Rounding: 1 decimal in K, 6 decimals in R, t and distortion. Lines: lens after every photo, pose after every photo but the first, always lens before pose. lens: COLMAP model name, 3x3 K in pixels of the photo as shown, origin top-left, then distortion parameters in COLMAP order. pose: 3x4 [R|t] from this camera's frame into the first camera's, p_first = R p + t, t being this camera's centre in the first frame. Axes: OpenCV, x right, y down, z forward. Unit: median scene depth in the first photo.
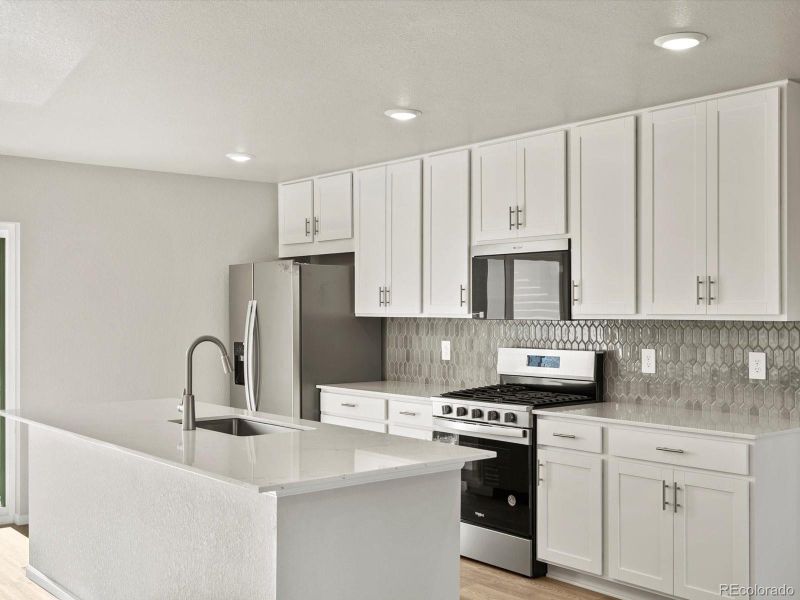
lens RADIAL K [[884.7, 0, 394.4], [0, 884.7, 299.5], [0, 0, 1]] dist [0.014882, 0.010207]
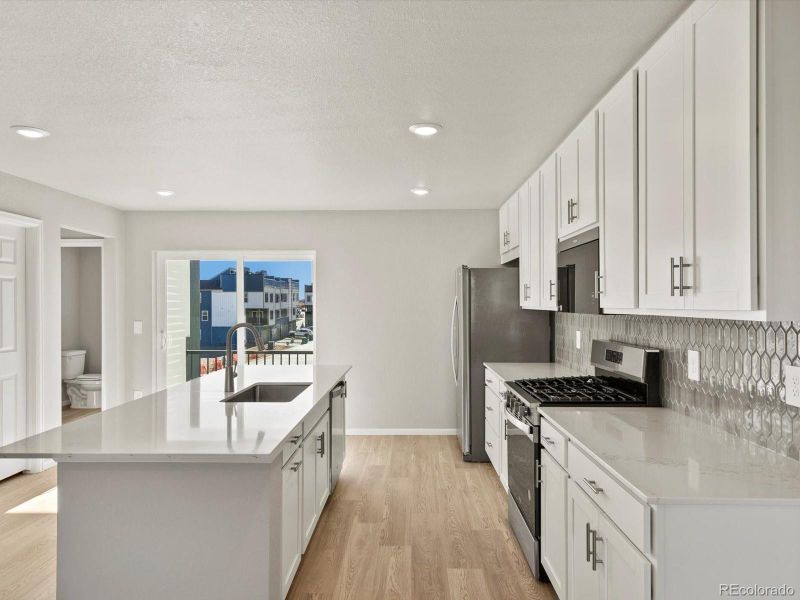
lens RADIAL K [[521.0, 0, 403.5], [0, 521.0, 300.0], [0, 0, 1]] dist [0.002035, 0.001070]
pose [[0.760818, -0.004918, -0.648946, 0.383569], [0.008135, 0.999965, 0.001959, 0.005369], [0.648914, -0.006770, 0.760832, 0.439646]]
